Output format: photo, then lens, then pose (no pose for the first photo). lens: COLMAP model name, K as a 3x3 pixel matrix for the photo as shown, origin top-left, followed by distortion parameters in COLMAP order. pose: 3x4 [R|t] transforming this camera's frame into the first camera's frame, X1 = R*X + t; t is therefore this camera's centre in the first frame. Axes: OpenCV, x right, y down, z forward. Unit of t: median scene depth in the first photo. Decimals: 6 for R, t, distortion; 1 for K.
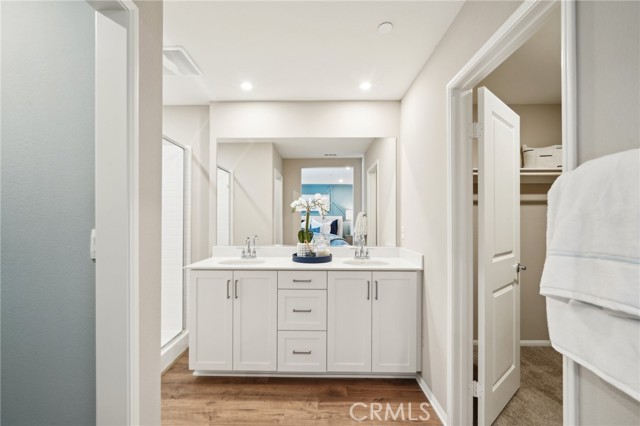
lens RADIAL K [[265.3, 0, 316.0], [0, 265.3, 222.2], [0, 0, 1]] dist [-0.000999, -0.000172]
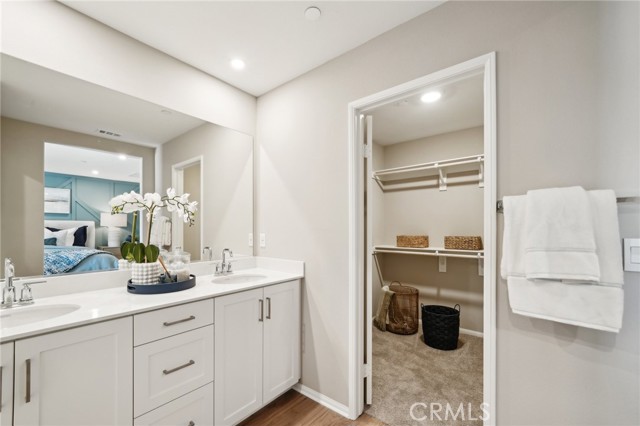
lens RADIAL K [[259.9, 0, 319.4], [0, 259.9, 231.2], [0, 0, 1]] dist [-0.010733, -0.000050]
pose [[0.621771, -0.007019, 0.783168, -0.292134], [0.001383, 0.999968, 0.007864, -0.000833], [-0.783198, -0.003807, 0.621761, 0.305372]]
